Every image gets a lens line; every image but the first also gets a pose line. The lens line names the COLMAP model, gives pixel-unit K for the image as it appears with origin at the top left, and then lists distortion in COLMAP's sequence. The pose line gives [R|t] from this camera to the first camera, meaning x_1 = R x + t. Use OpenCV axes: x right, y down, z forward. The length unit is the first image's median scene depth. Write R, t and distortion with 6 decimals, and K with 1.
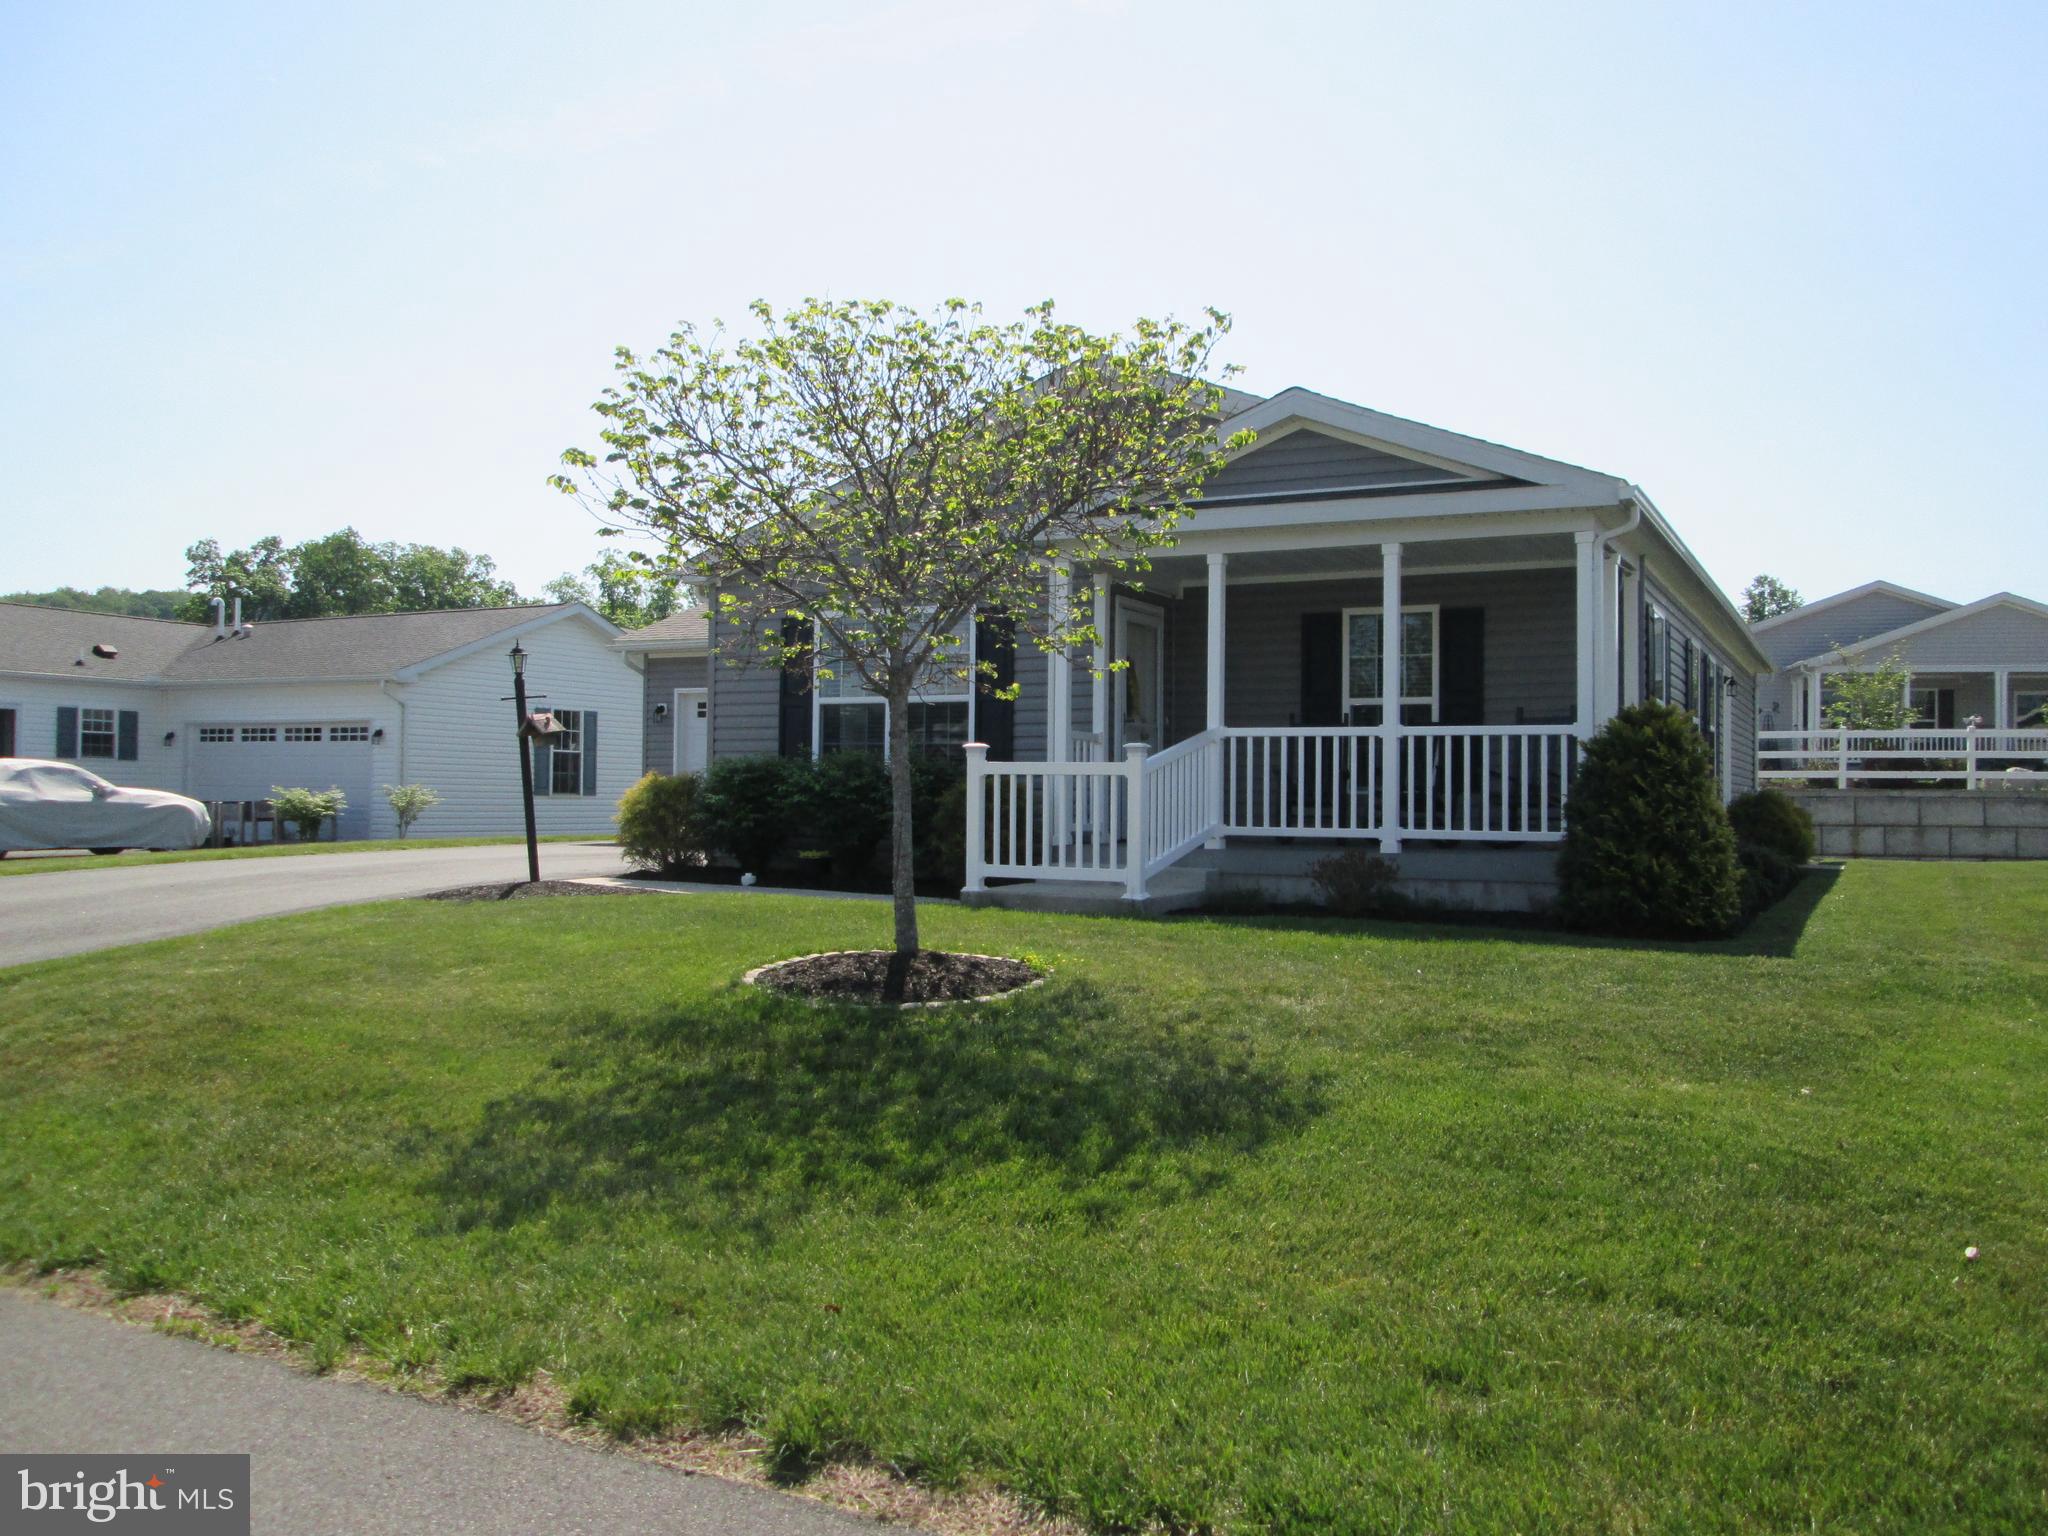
lens RADIAL K [[1665.5, 0, 1024.0], [0, 1665.5, 768.0], [0, 0, 1]] dist [-0.047347, 0.009259]
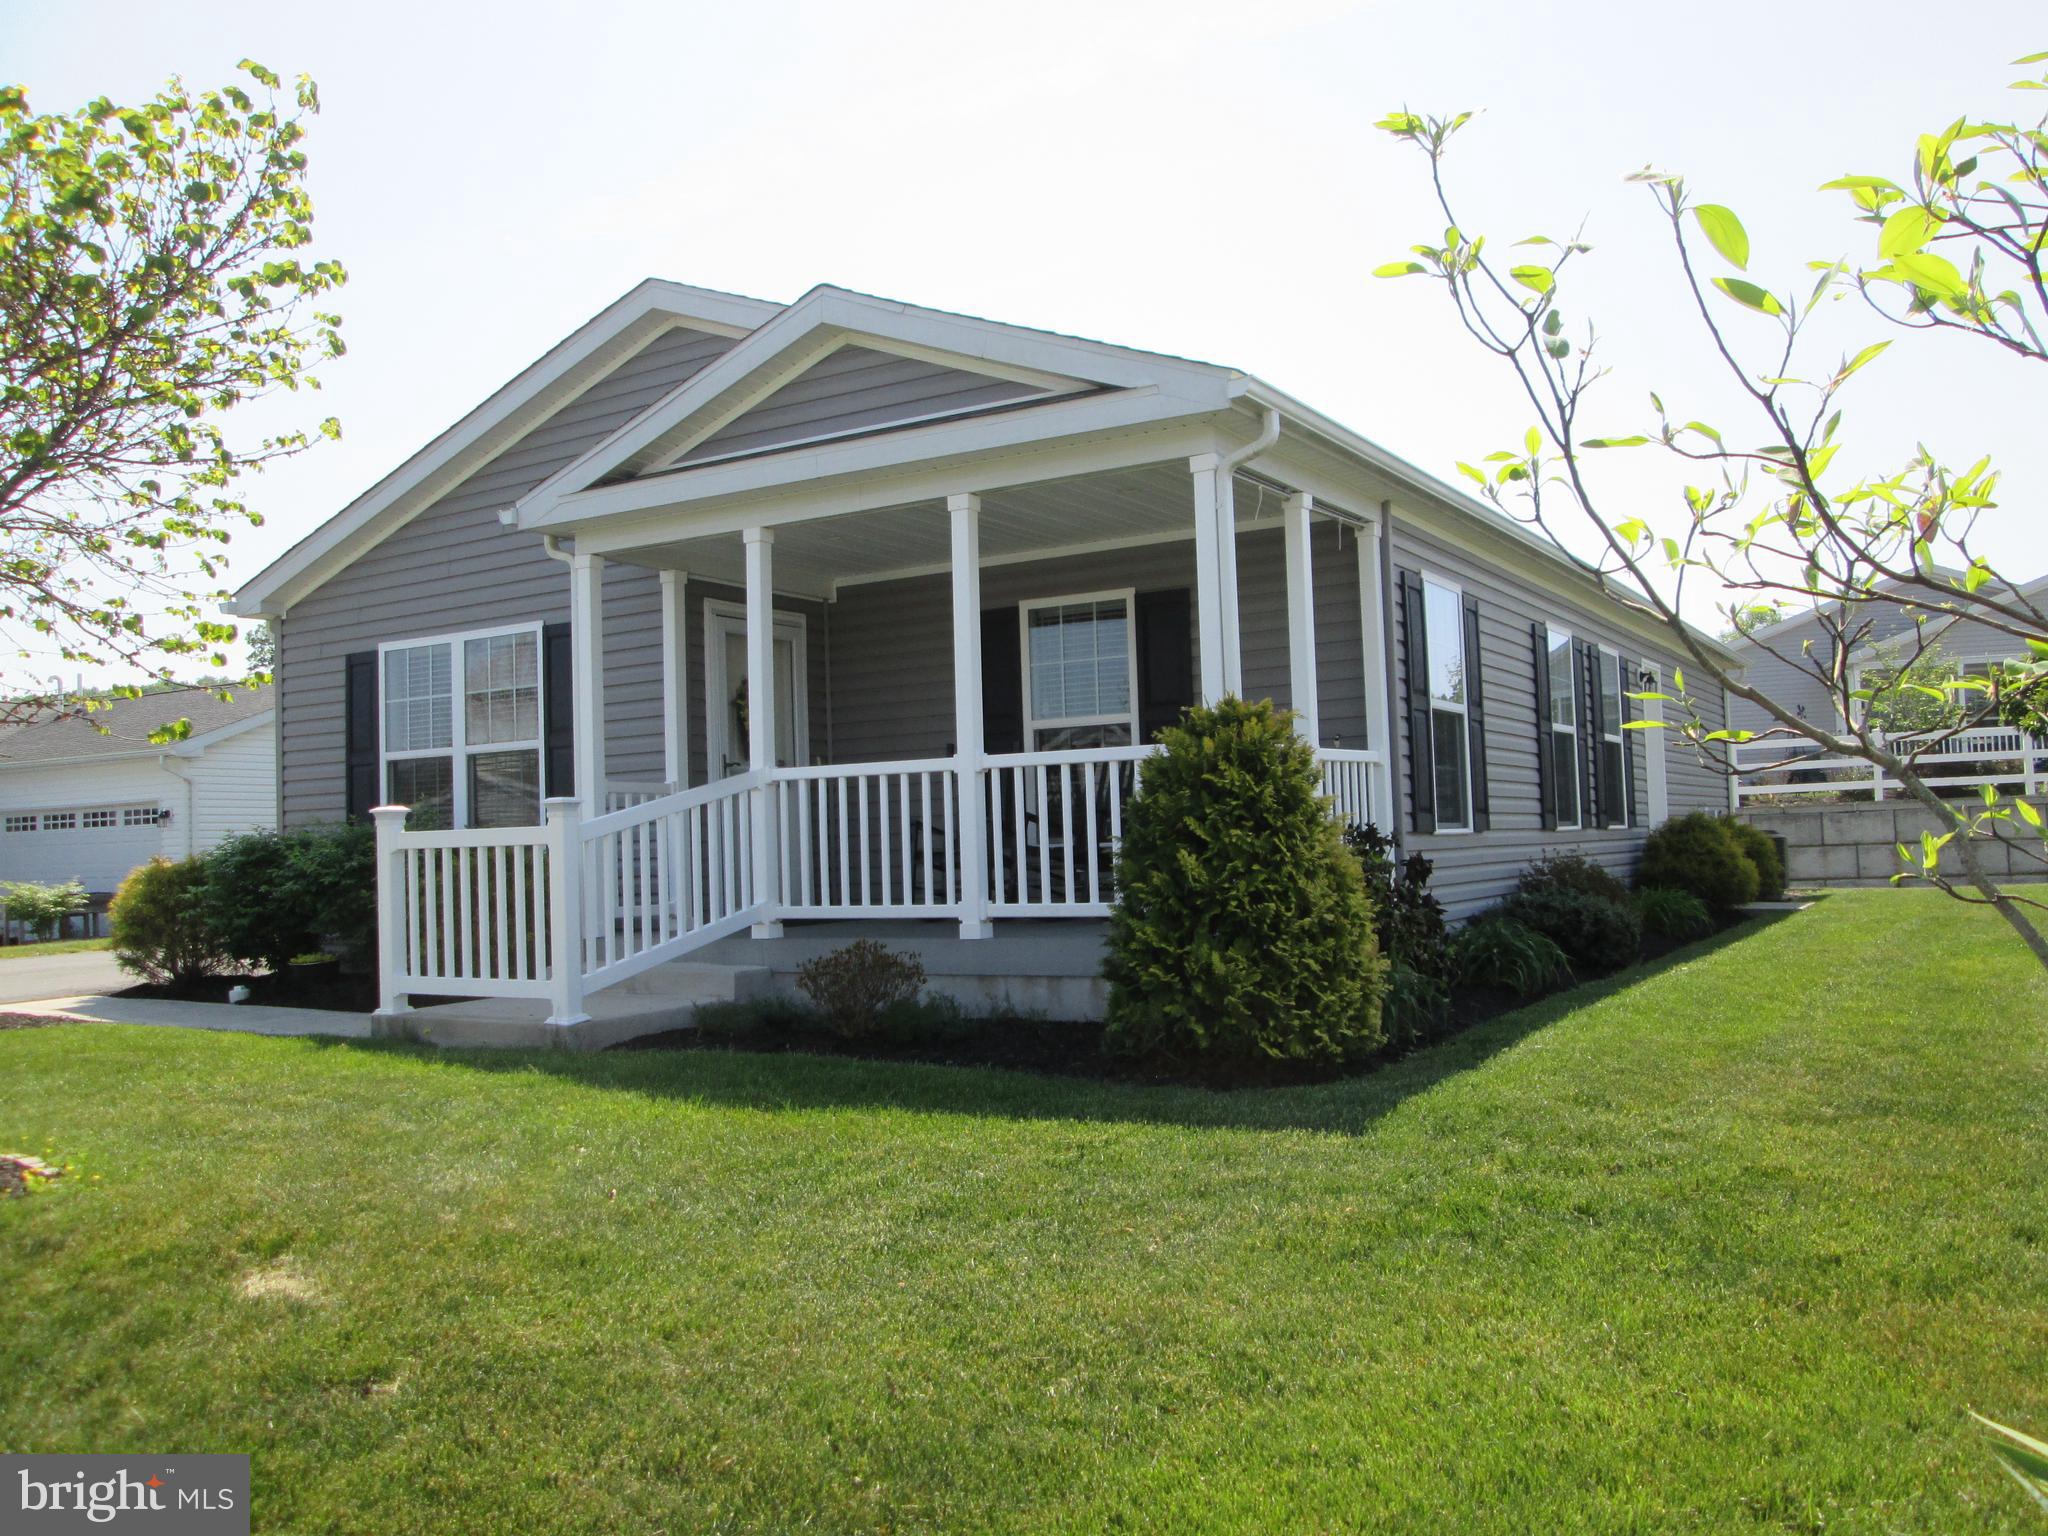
lens RADIAL K [[1665.5, 0, 1024.0], [0, 1665.5, 768.0], [0, 0, 1]] dist [-0.047347, 0.009259]
pose [[0.997221, -0.046356, -0.058318, 0.270361], [0.044707, 0.998571, -0.029275, 0.001417], [0.059592, 0.026586, 0.997869, 0.291429]]
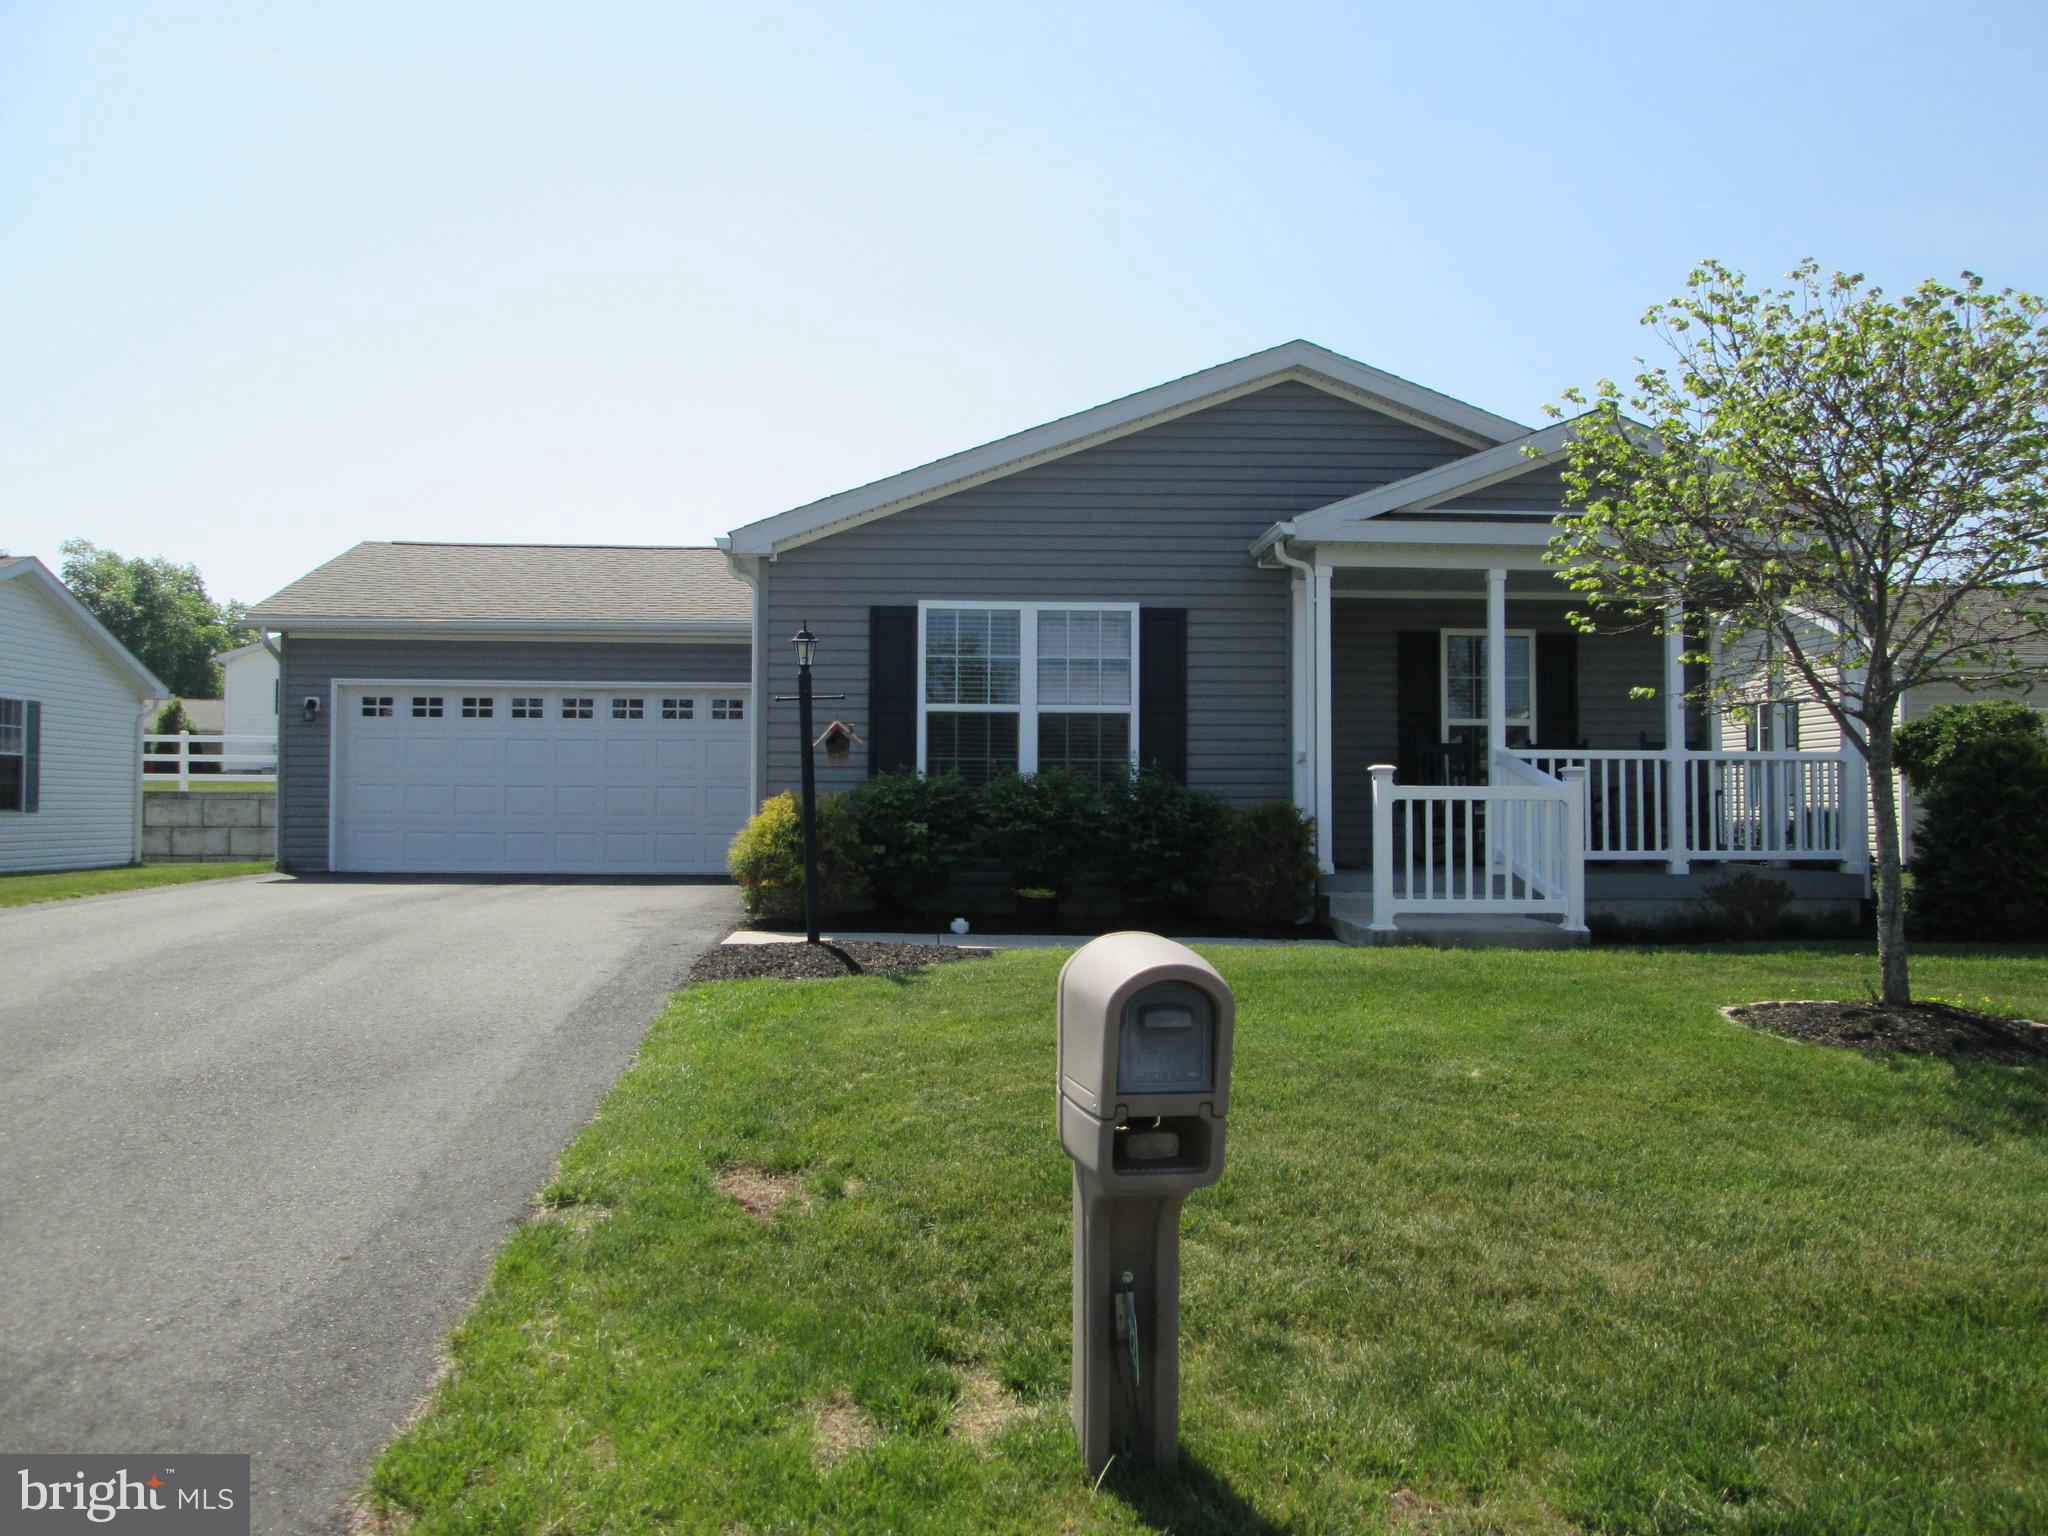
lens RADIAL K [[1655.0, 0, 1061.9], [0, 1655.0, 768.7], [0, 0, 1]] dist [0.043548, 0.002764]
pose [[0.849675, 0.004041, 0.527291, -0.612348], [-0.003135, 0.999992, -0.002612, -0.009397], [-0.527297, 0.000566, 0.849681, 0.311169]]
